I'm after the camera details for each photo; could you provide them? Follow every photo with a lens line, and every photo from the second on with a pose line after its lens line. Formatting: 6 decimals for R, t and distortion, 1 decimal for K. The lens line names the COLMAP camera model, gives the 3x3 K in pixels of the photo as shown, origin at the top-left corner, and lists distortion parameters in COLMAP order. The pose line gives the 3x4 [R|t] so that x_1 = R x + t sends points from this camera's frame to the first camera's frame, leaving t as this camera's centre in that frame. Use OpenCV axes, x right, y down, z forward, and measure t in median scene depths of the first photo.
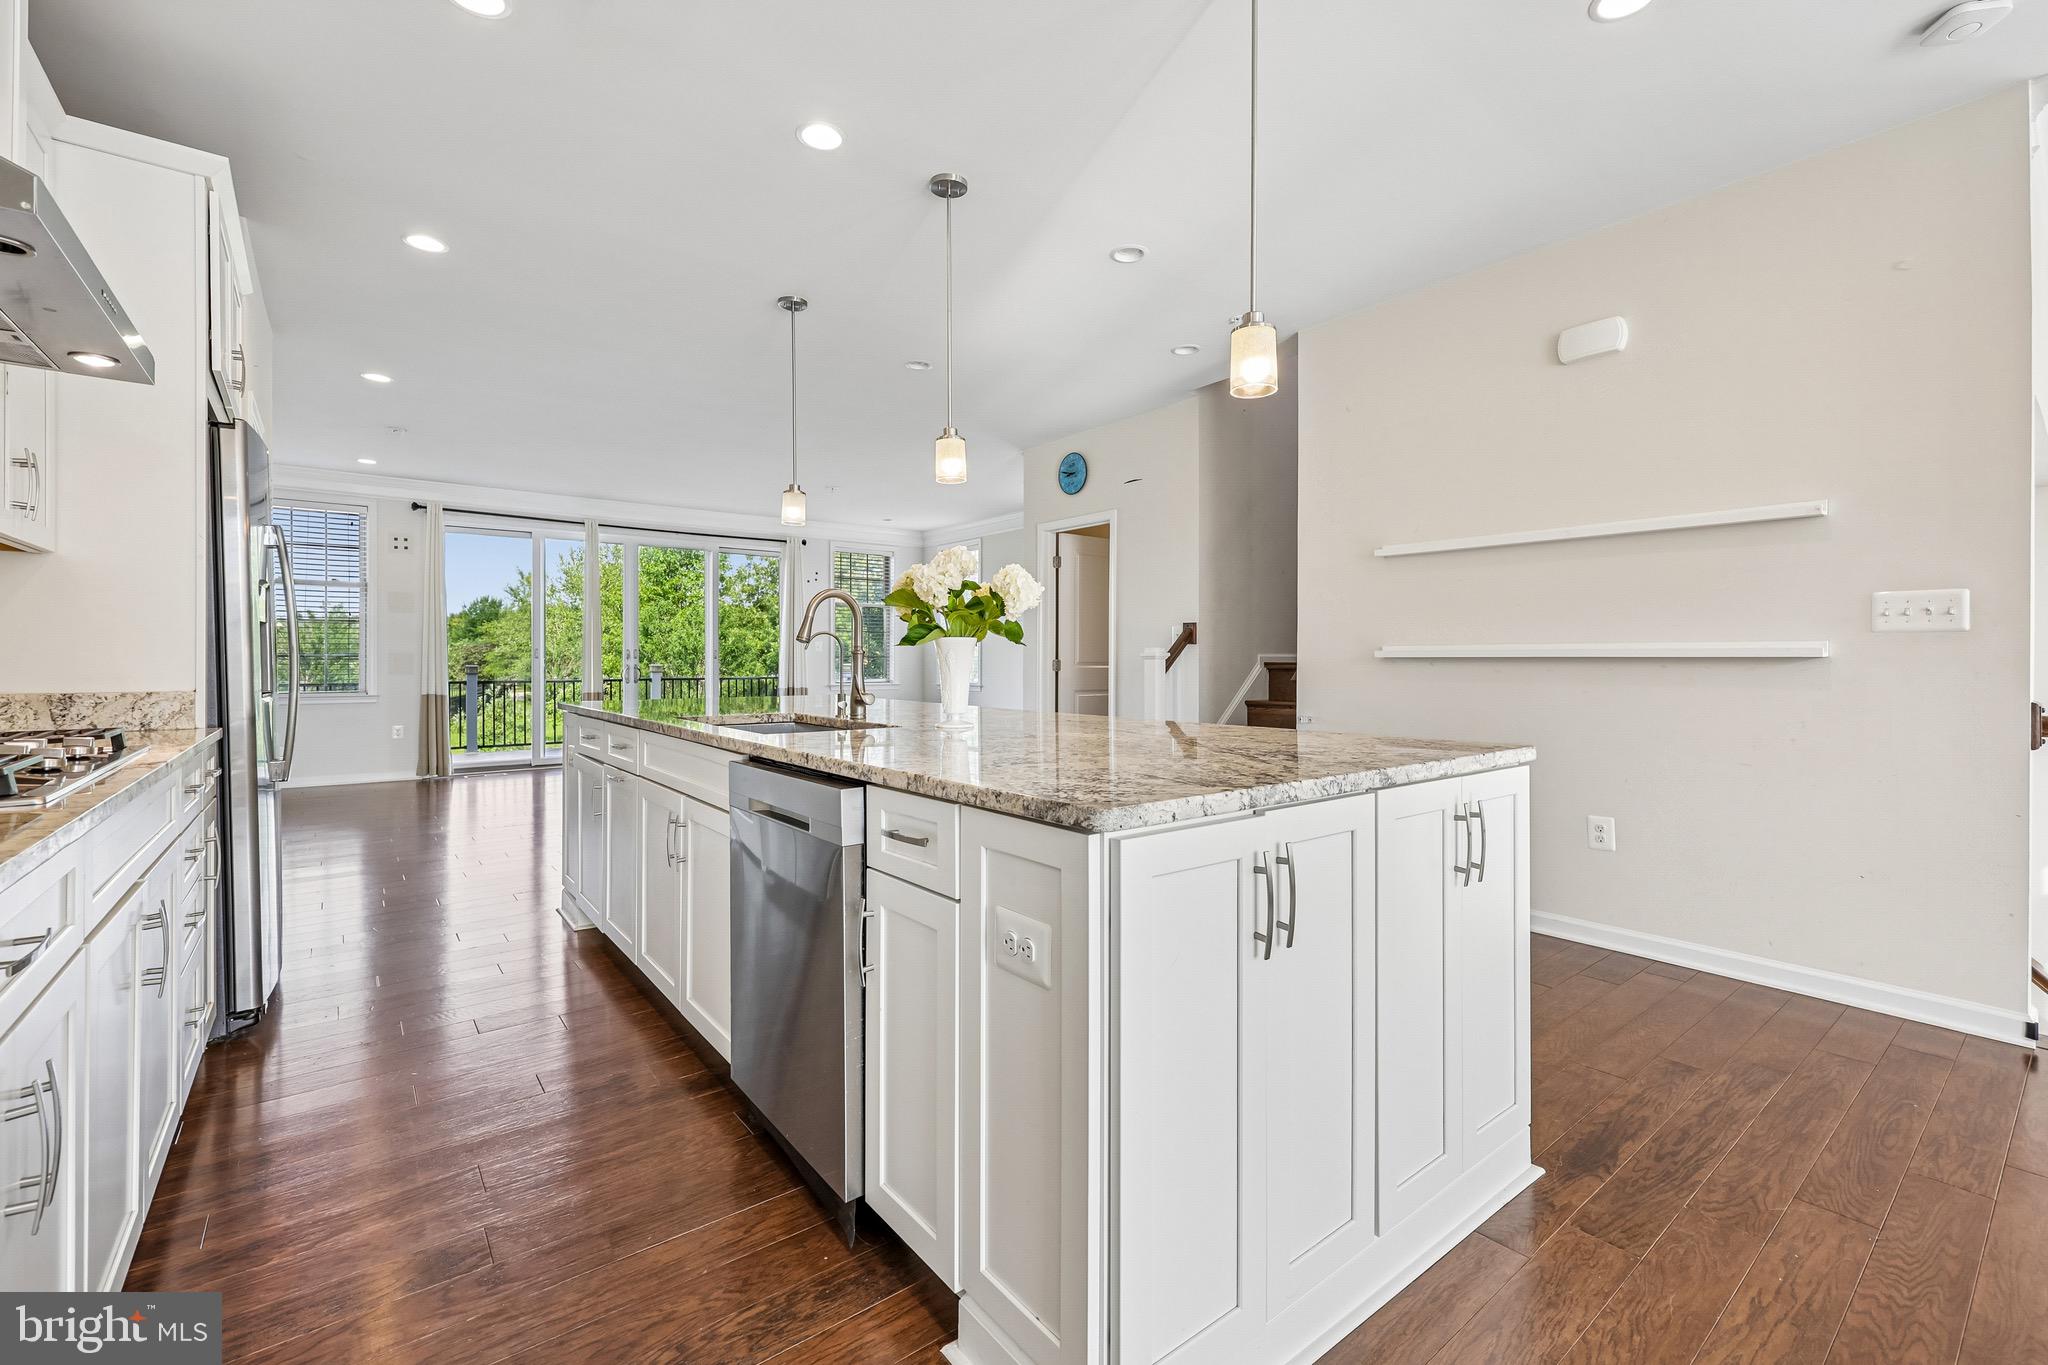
lens RADIAL K [[866.5, 0, 991.0], [0, 866.5, 657.6], [0, 0, 1]] dist [-0.002329, 0.000344]
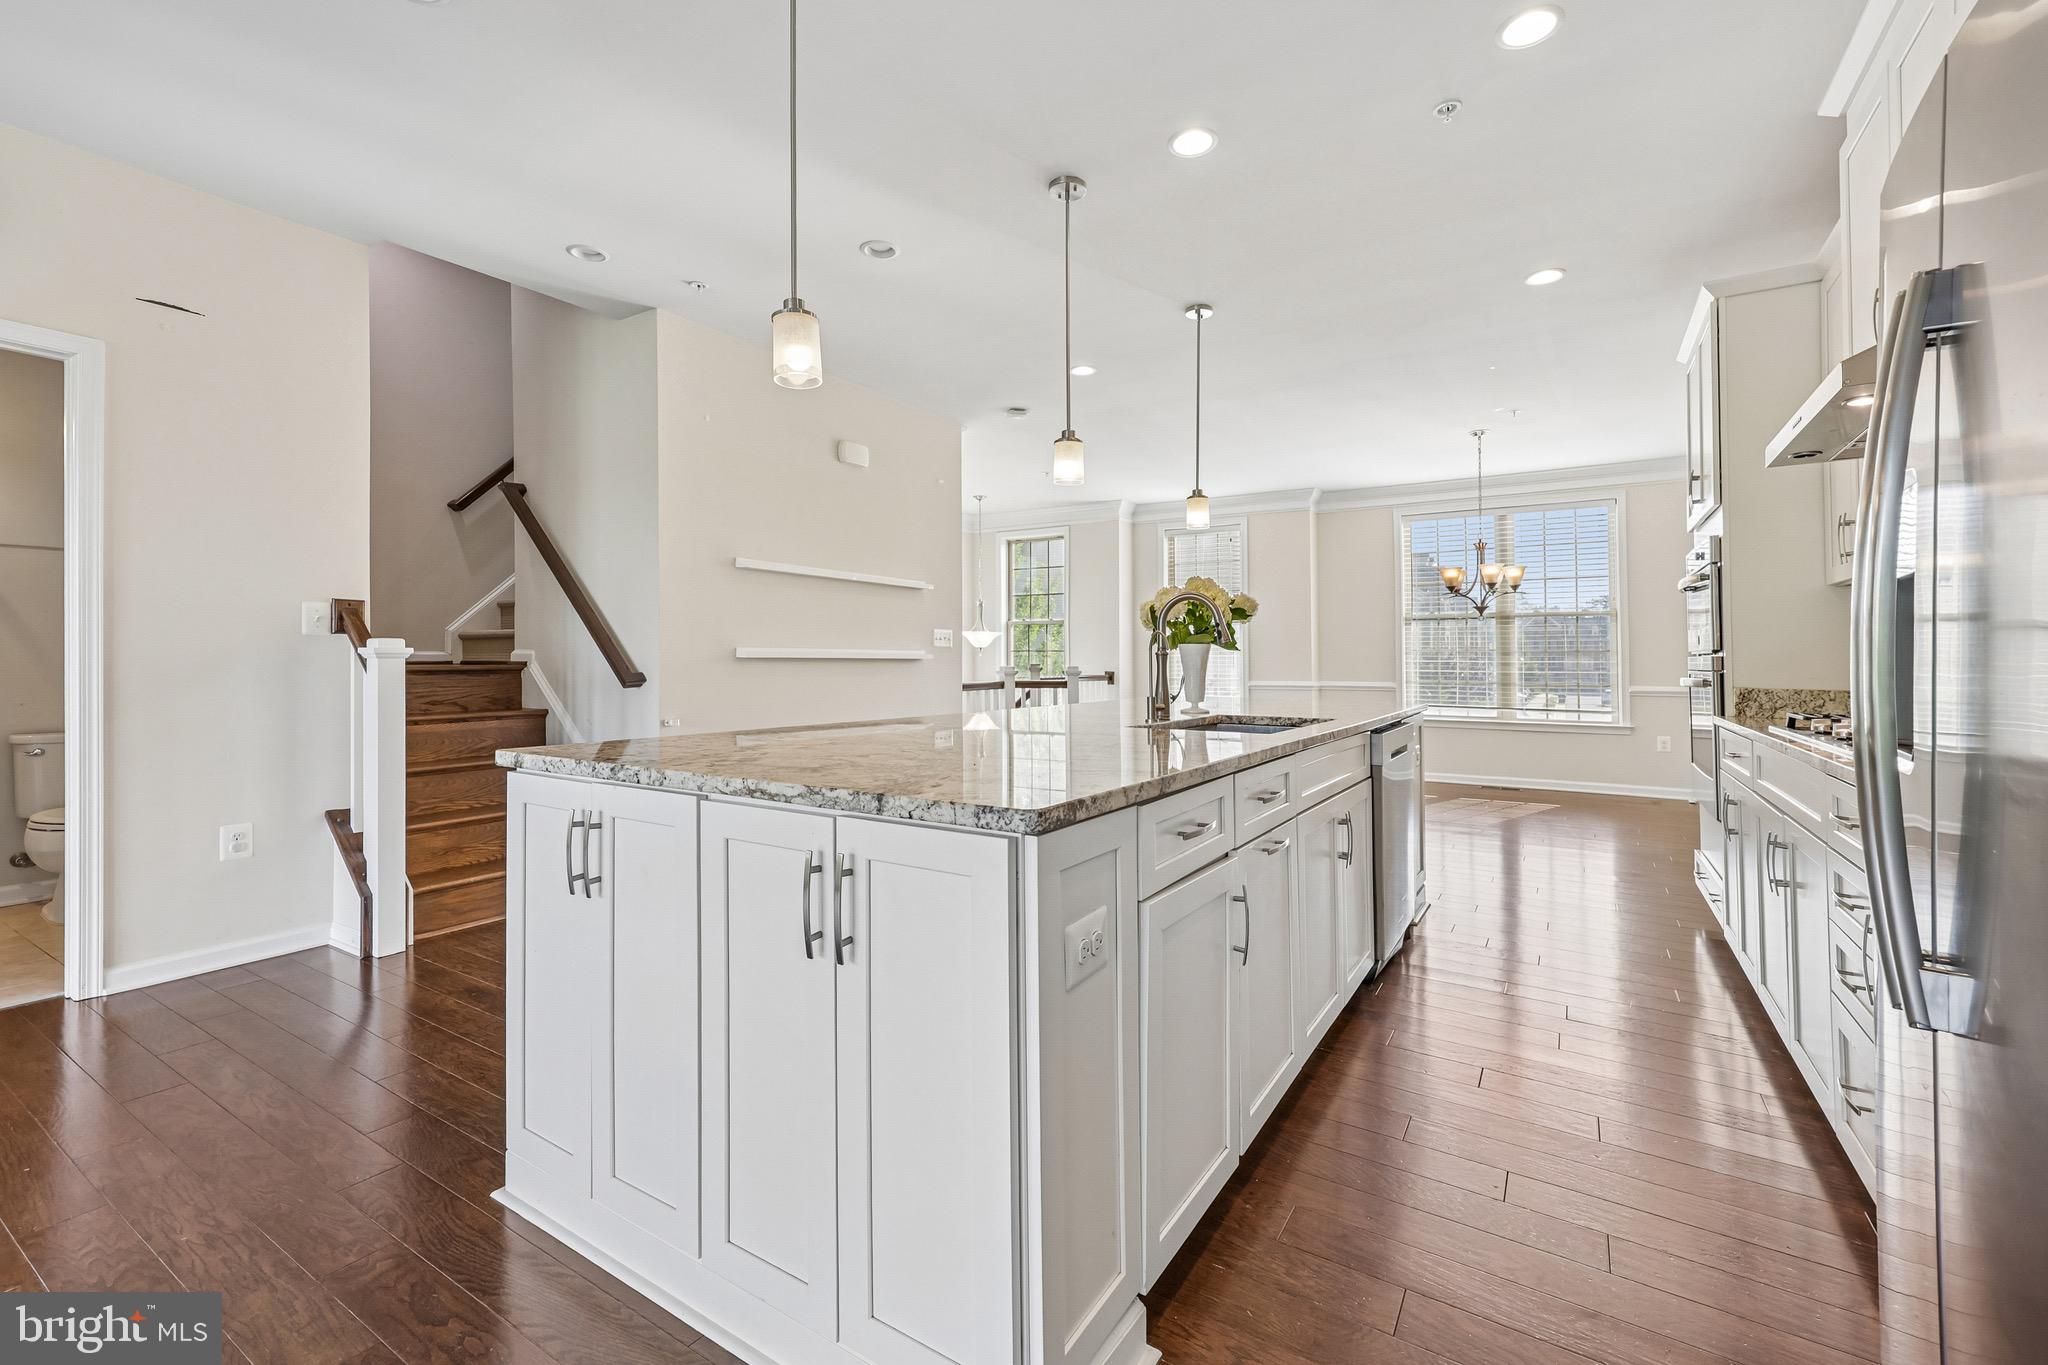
lens RADIAL K [[866.5, 0, 997.3], [0, 866.5, 675.3], [0, 0, 1]] dist [-0.002329, 0.000344]
pose [[-0.325195, -0.017555, 0.945484, -1.164881], [-0.006329, 0.999846, 0.016388, 0.005104], [-0.945626, -0.000655, -0.325256, 1.702119]]
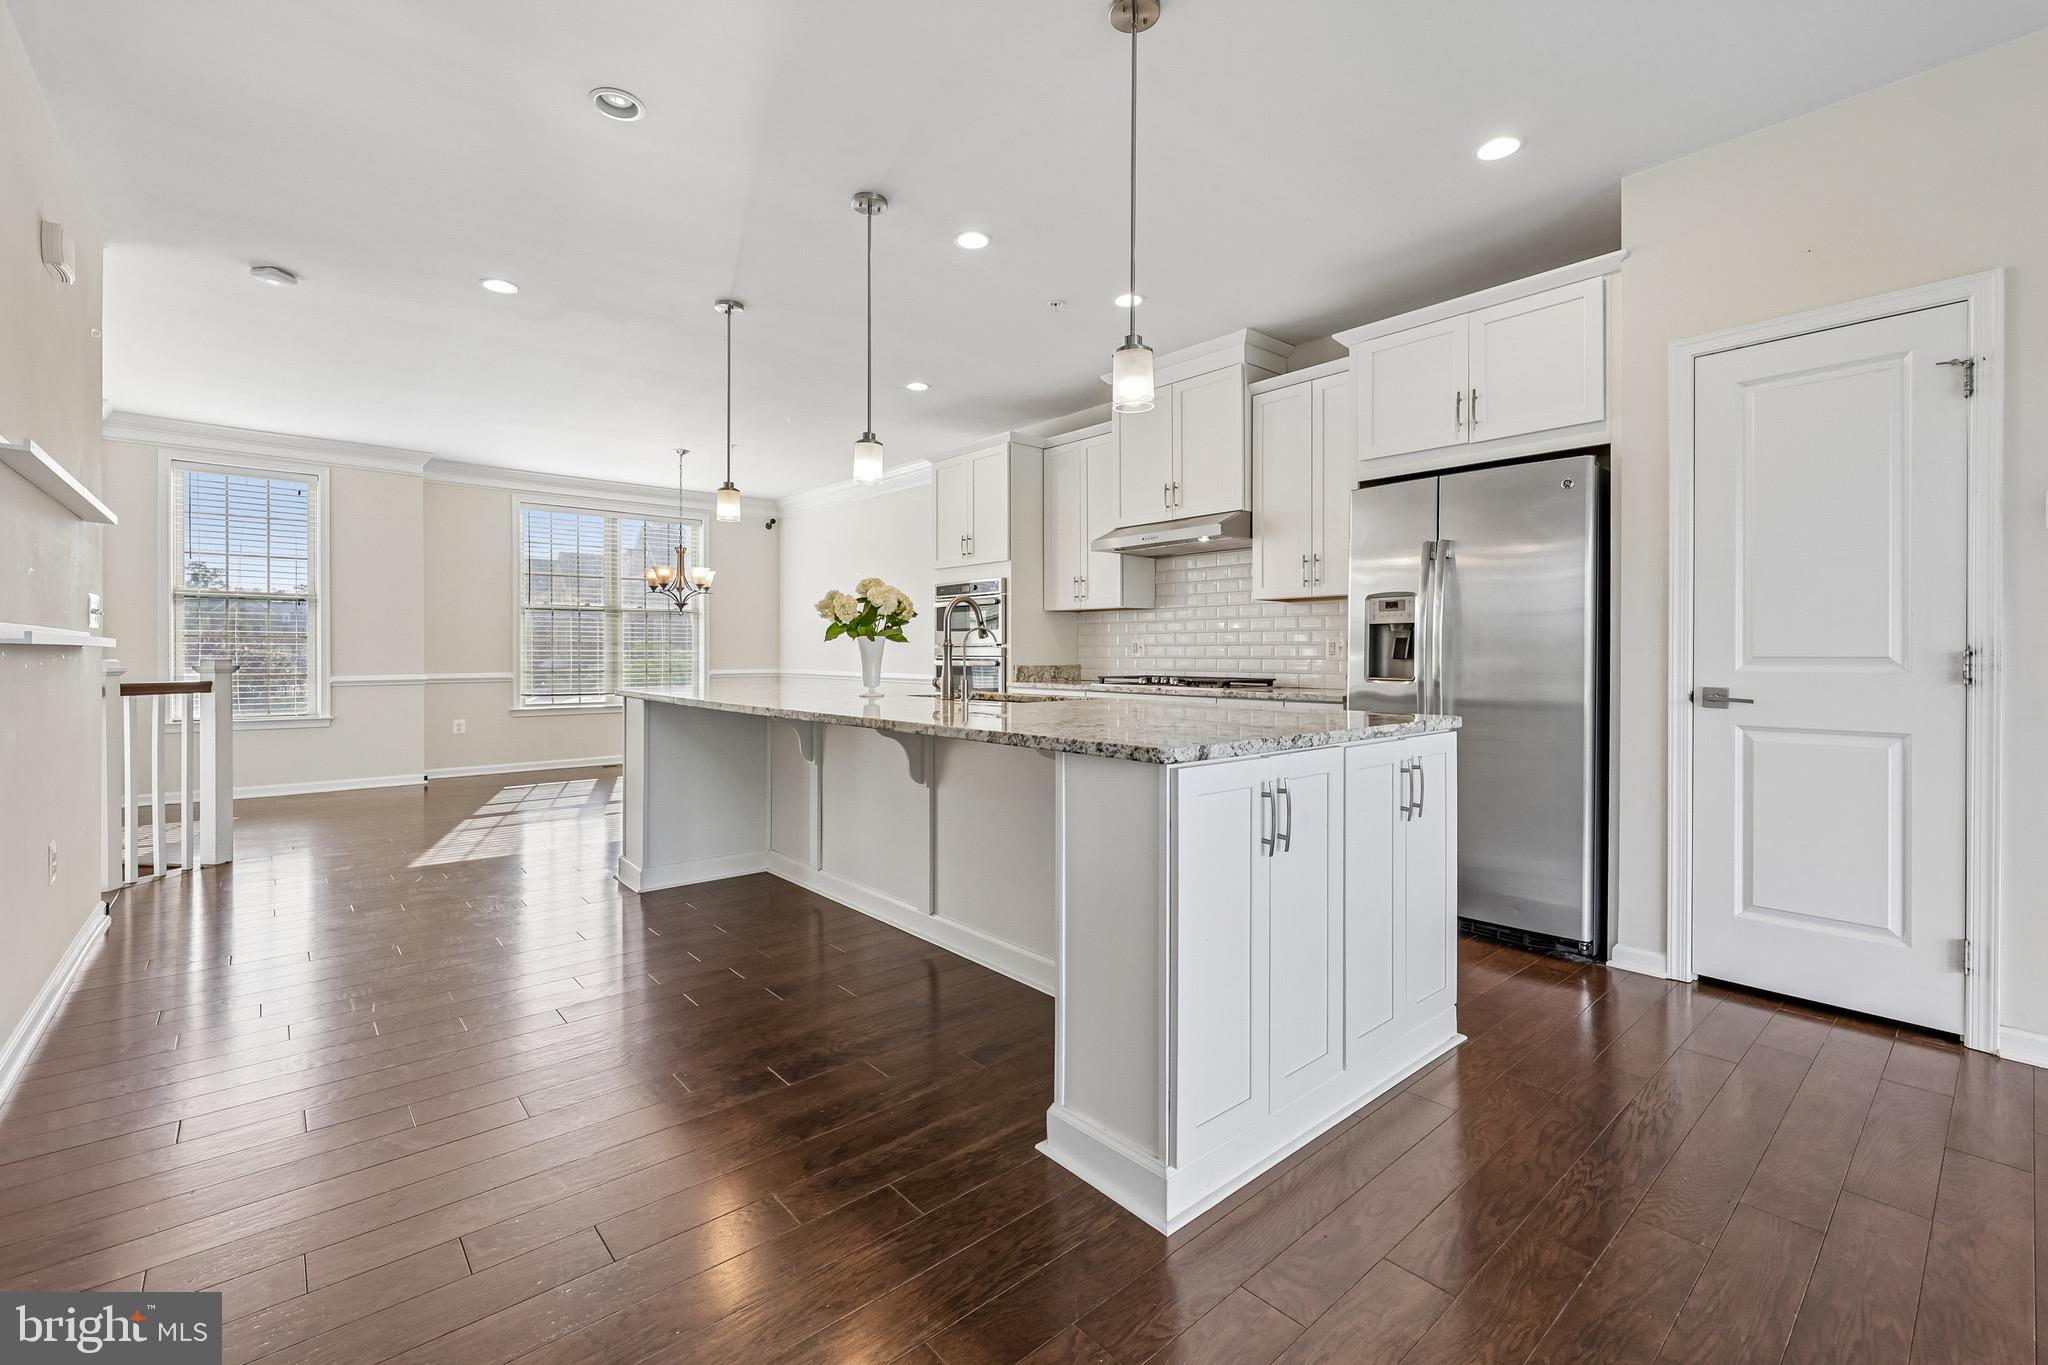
lens RADIAL K [[866.5, 0, 1021.4], [0, 866.5, 668.9], [0, 0, 1]] dist [-0.002329, 0.000344]
pose [[-0.998111, -0.000539, -0.061427, -0.203399], [-0.001484, 0.999881, 0.015347, 0.011005], [0.061412, 0.015409, -0.997994, 2.501905]]
